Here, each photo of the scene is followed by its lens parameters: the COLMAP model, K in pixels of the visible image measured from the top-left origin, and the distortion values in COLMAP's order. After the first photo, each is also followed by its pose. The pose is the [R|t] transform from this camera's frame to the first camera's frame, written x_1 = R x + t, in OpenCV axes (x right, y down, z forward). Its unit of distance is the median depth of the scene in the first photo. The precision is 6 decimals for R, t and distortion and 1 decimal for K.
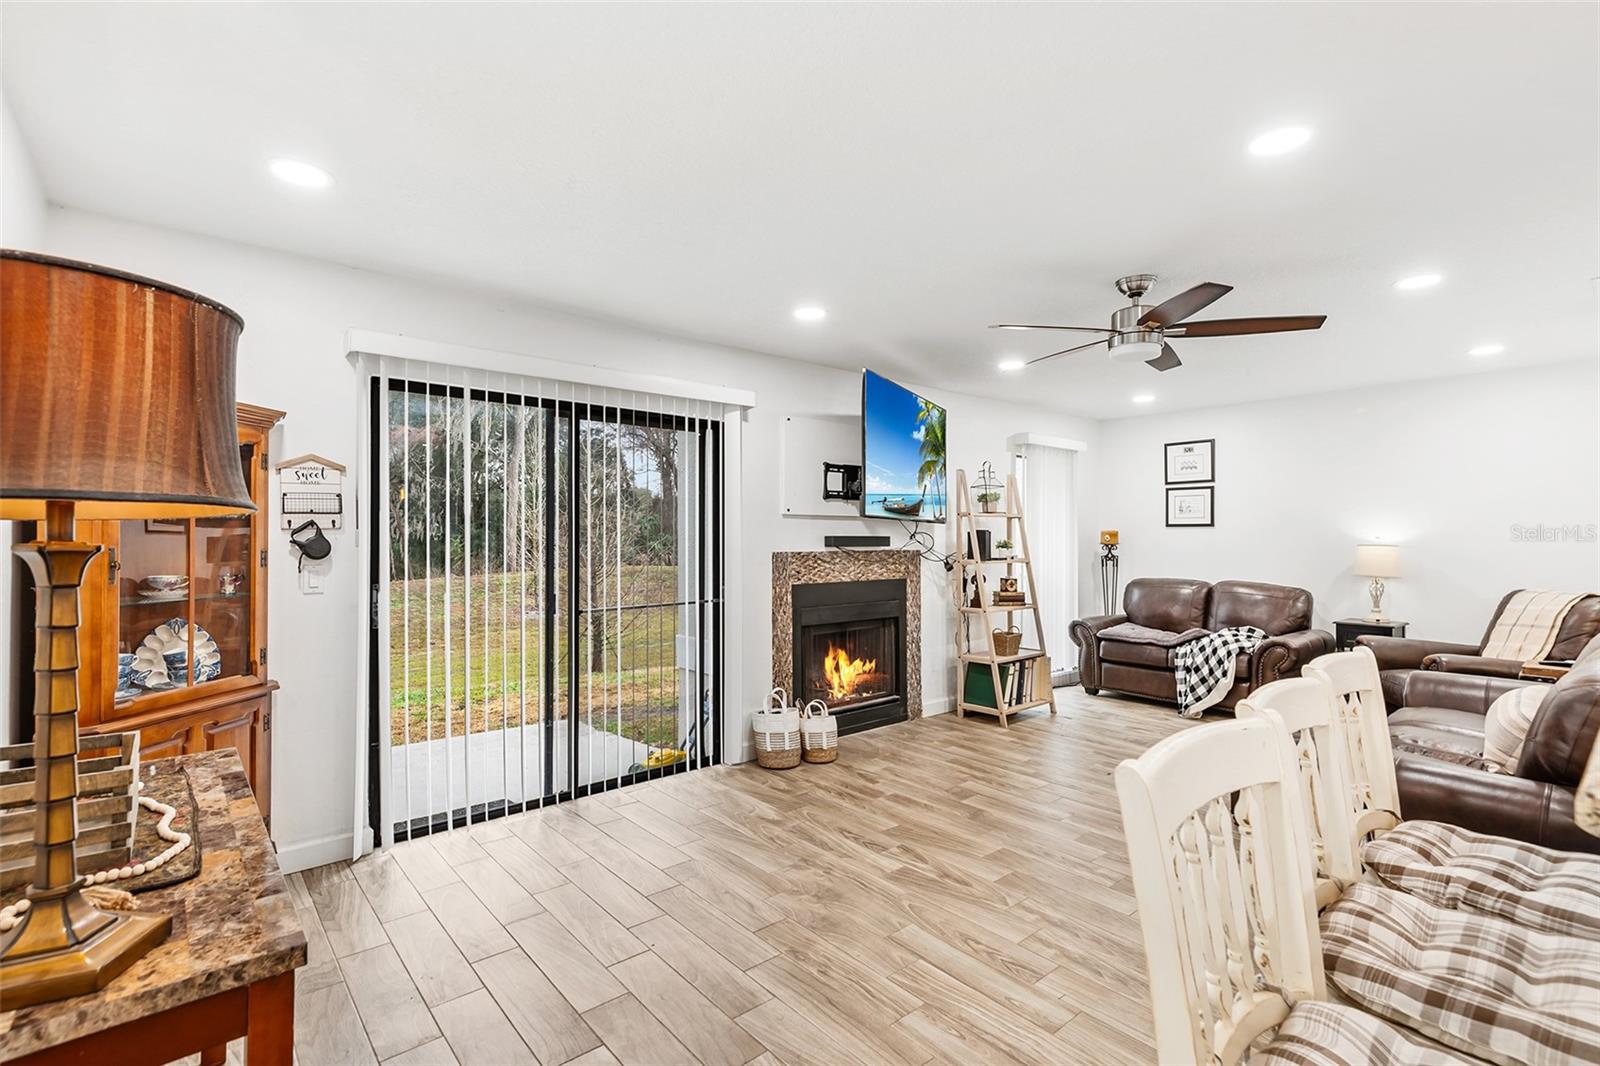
lens RADIAL K [[732.4, 0, 797.2], [0, 732.4, 539.9], [0, 0, 1]] dist [0.035091, -0.020596]
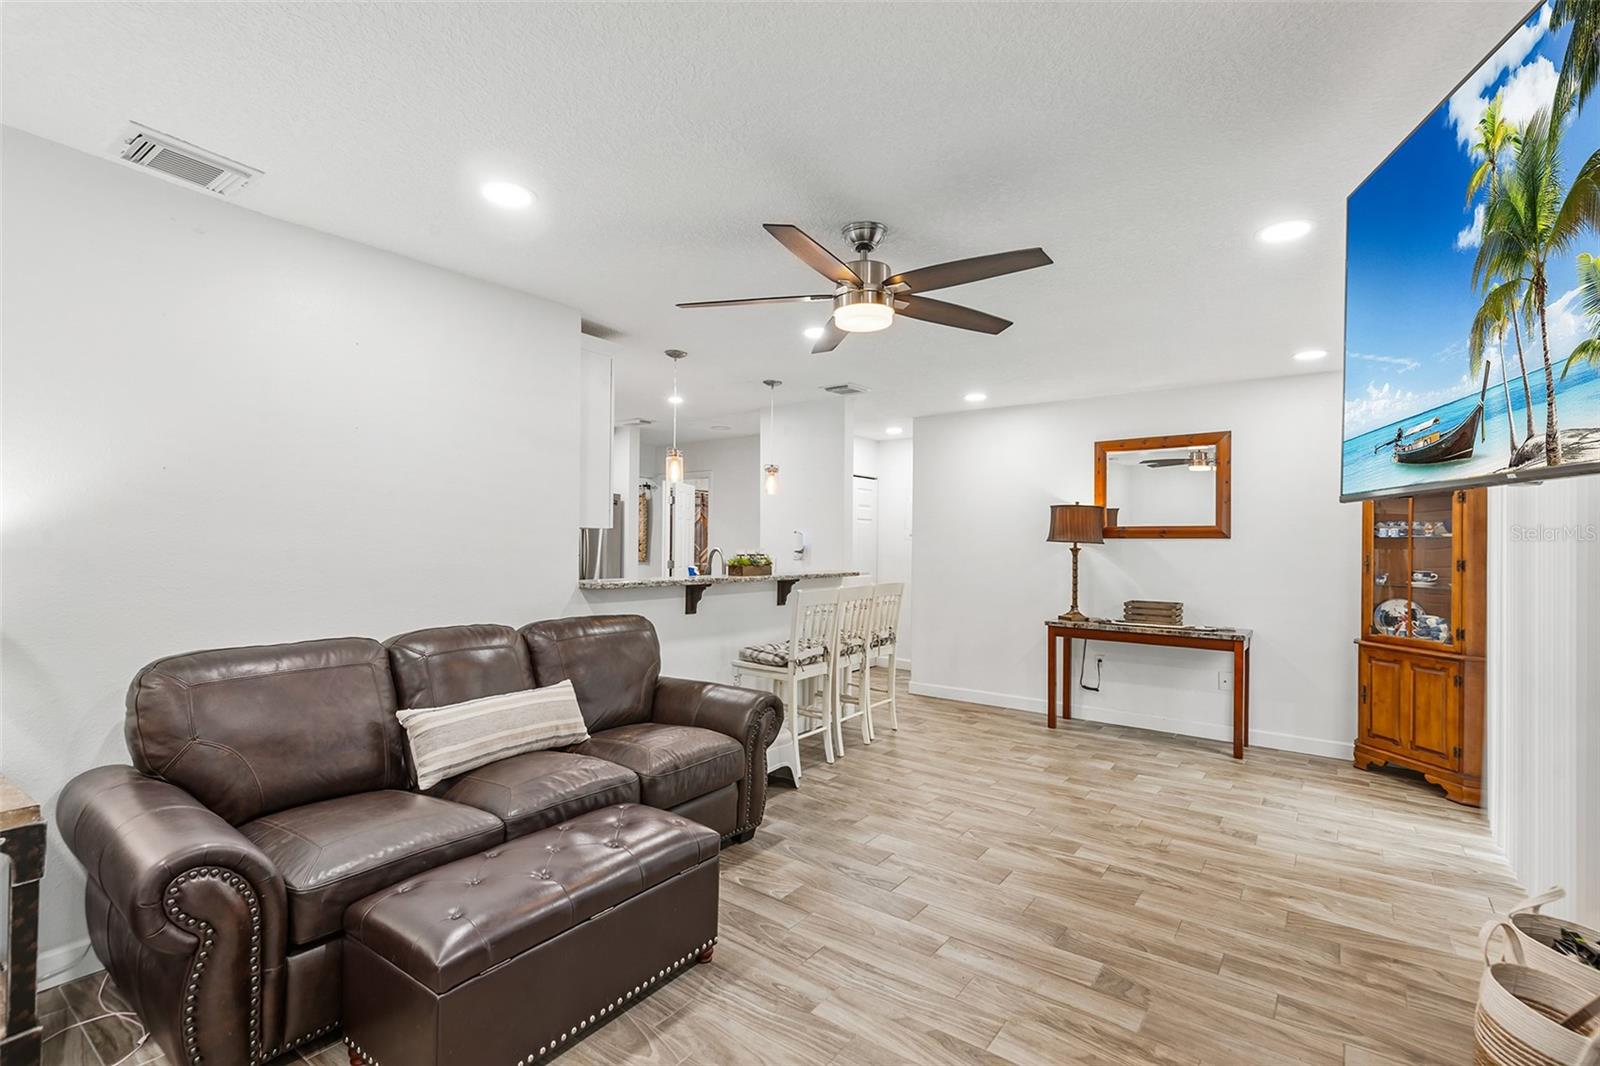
lens RADIAL K [[732.4, 0, 797.2], [0, 732.4, 539.9], [0, 0, 1]] dist [0.035091, -0.020596]
pose [[-0.973756, -0.014868, -0.227110, 0.442520], [-0.014865, 0.999888, -0.001721, -0.001275], [0.227111, 0.001700, -0.973868, 1.101335]]
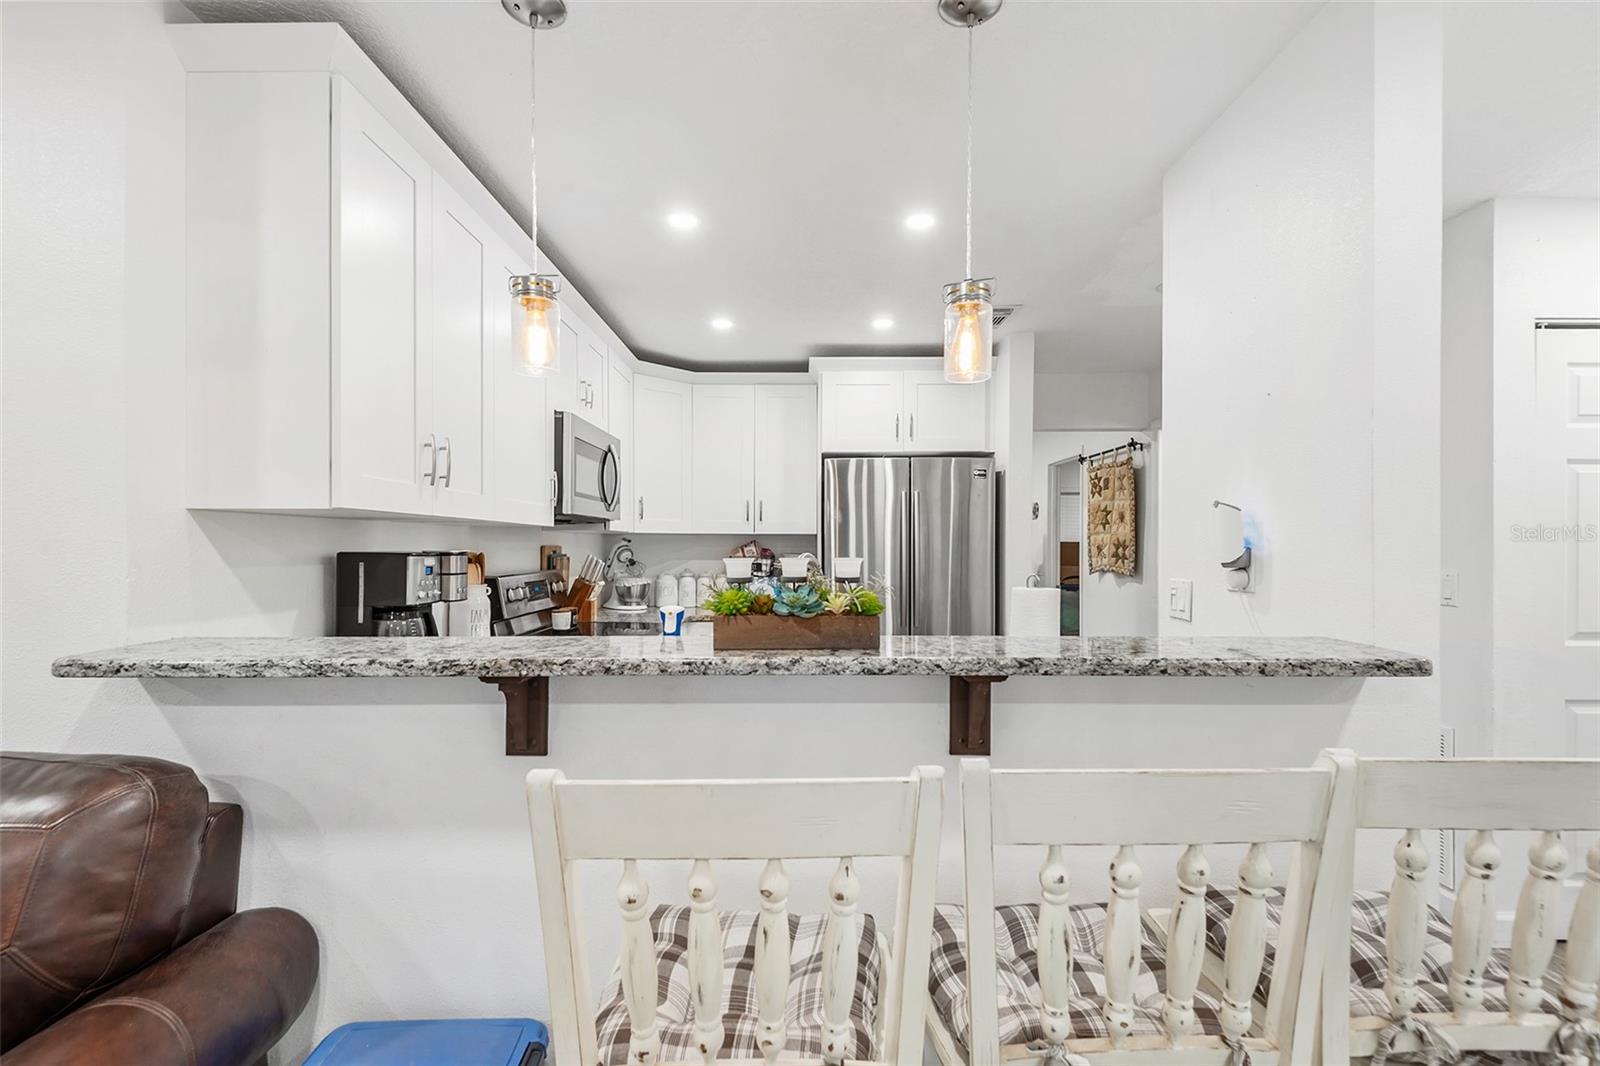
lens RADIAL K [[732.4, 0, 797.2], [0, 732.4, 539.9], [0, 0, 1]] dist [0.035091, -0.020596]
pose [[-0.759671, 0.001695, 0.650305, 0.120659], [0.001870, 0.999998, -0.000422, 0.001956], [-0.650305, 0.000895, -0.759673, 0.427094]]
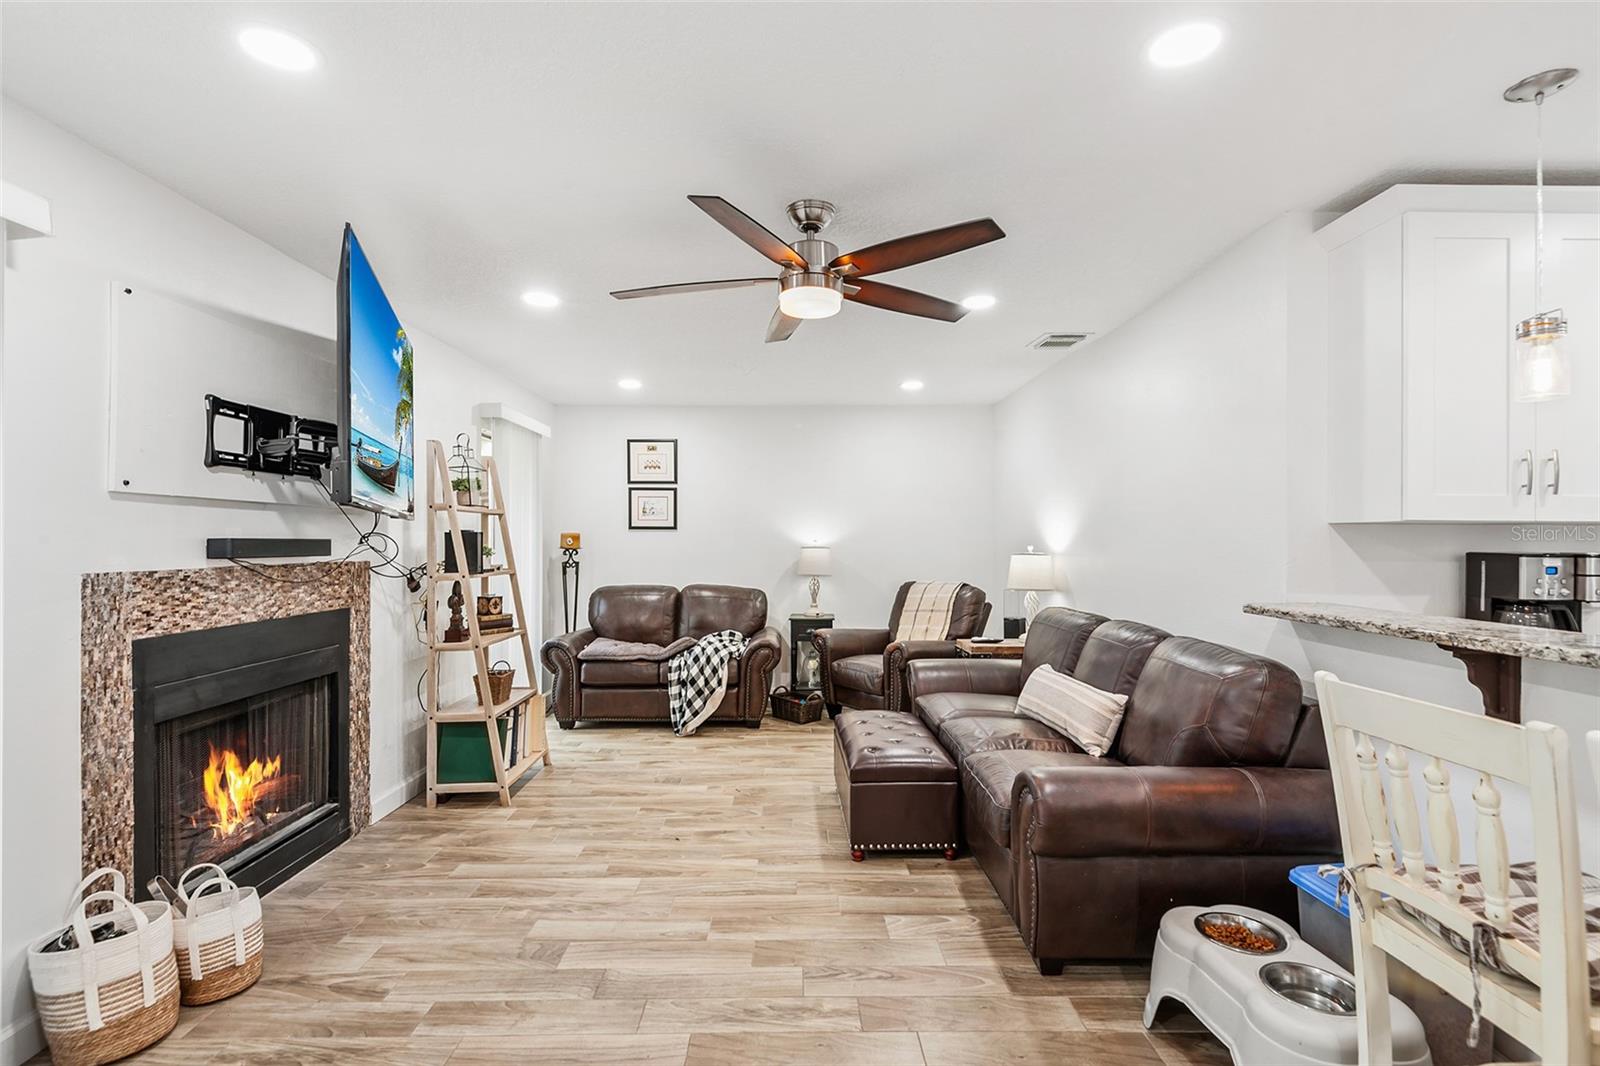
lens RADIAL K [[732.4, 0, 797.2], [0, 732.4, 539.9], [0, 0, 1]] dist [0.035091, -0.020596]
pose [[0.640694, -0.000598, 0.767796, -0.088755], [0.004521, 0.999985, -0.002994, -0.000718], [-0.767783, 0.005389, 0.640687, 0.315896]]
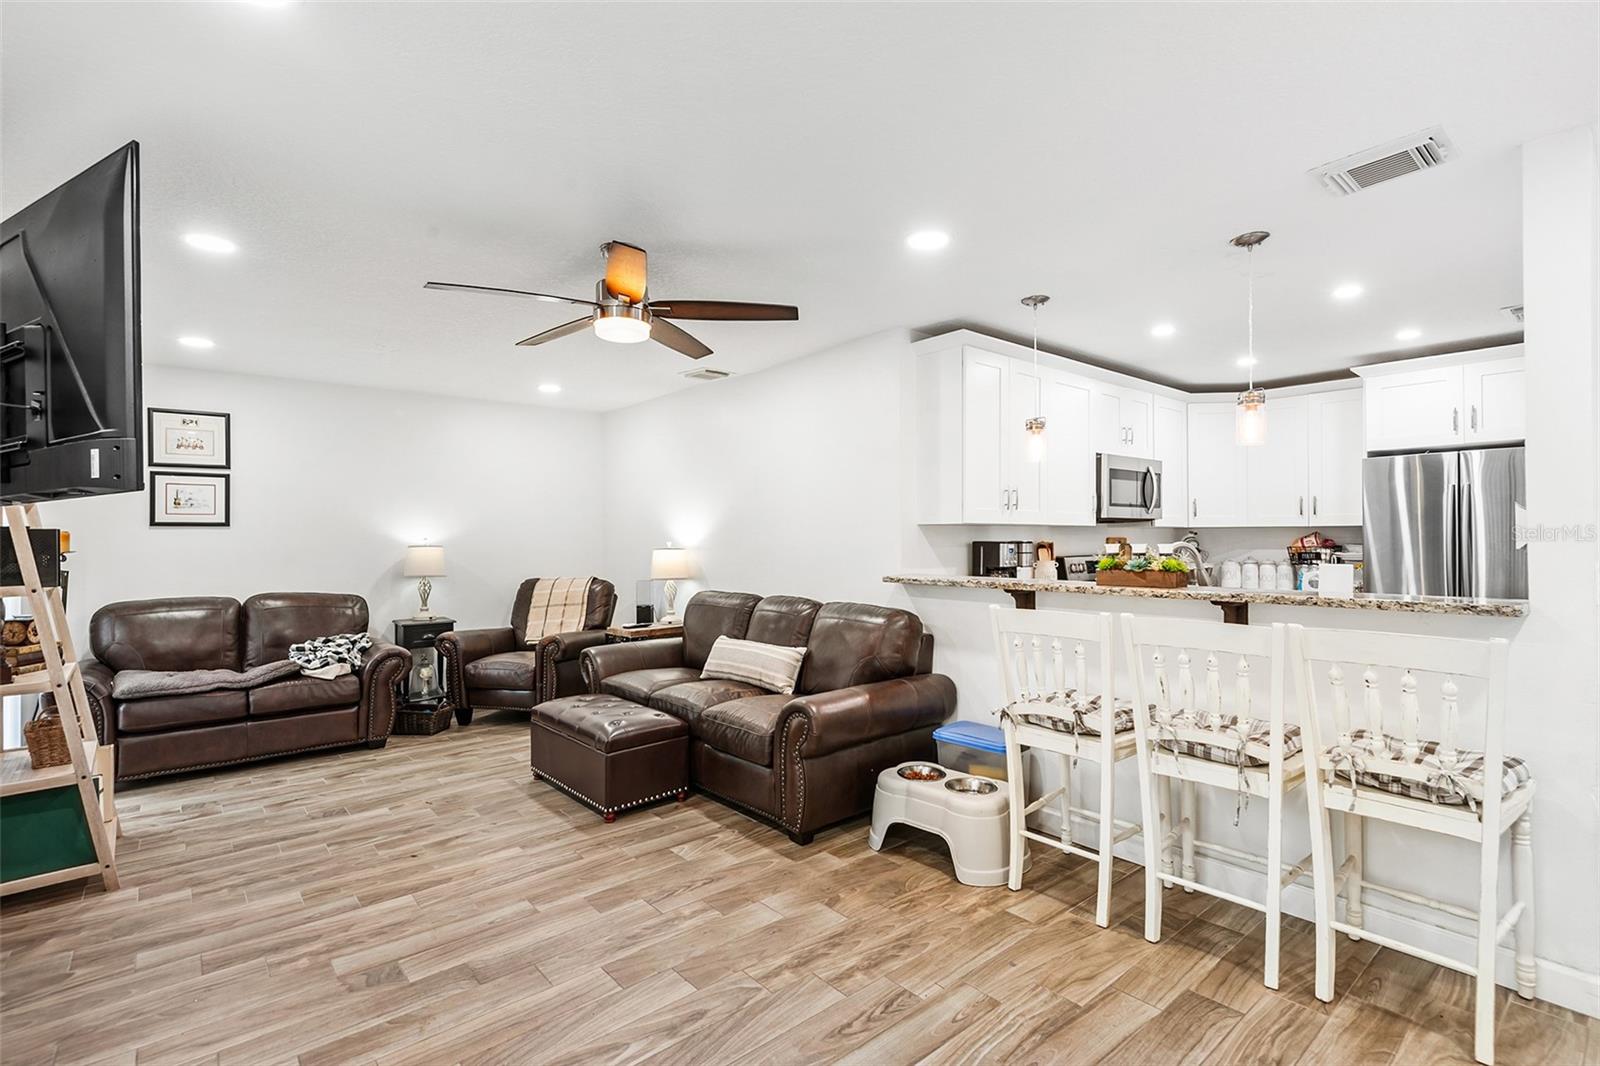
lens RADIAL K [[739.3, 0, 800.0], [0, 739.3, 533.0], [0, 0, 1]] dist [0.037315, -0.018736]
pose [[-0.000084, 0.004892, 0.999988, -0.272499], [0.011857, 0.999918, -0.004890, -0.000080], [-0.999930, 0.011857, -0.000142, 0.482422]]
